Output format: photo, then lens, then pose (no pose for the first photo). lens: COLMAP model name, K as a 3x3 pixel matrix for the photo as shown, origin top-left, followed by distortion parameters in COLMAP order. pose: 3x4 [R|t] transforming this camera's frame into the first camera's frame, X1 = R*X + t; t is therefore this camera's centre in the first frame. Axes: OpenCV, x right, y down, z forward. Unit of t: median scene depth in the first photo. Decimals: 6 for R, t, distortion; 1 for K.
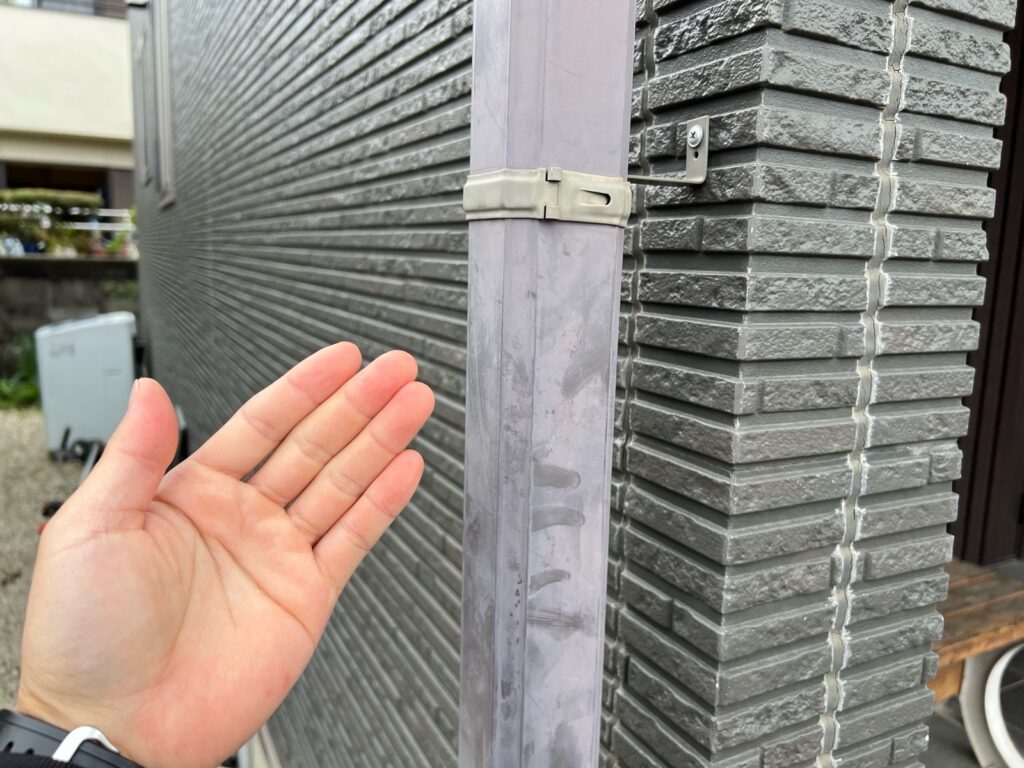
lens RADIAL K [[776.2, 0, 513.2], [0, 776.2, 385.4], [0, 0, 1]] dist [0.015286, -0.029441]
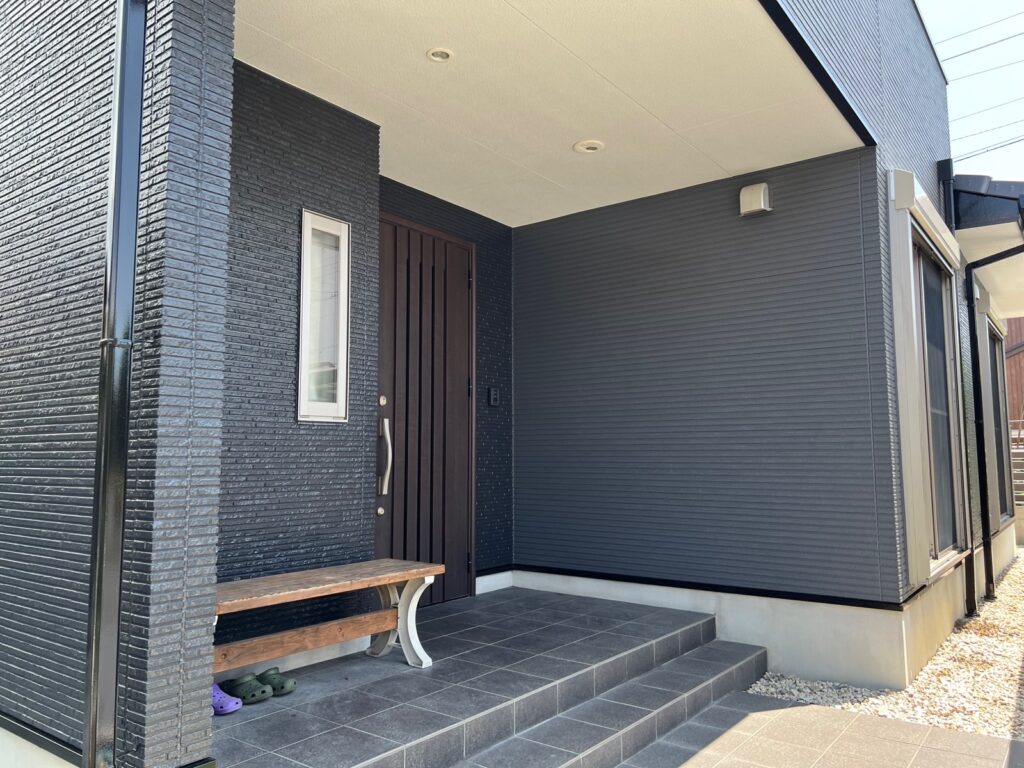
lens RADIAL K [[776.2, 0, 510.8], [0, 776.2, 384.7], [0, 0, 1]] dist [0.015286, -0.029441]
pose [[0.897563, 0.002692, 0.440879, 0.099420], [0.108346, 0.967970, -0.226486, 1.371942], [-0.427367, 0.251052, 0.868522, -4.215882]]
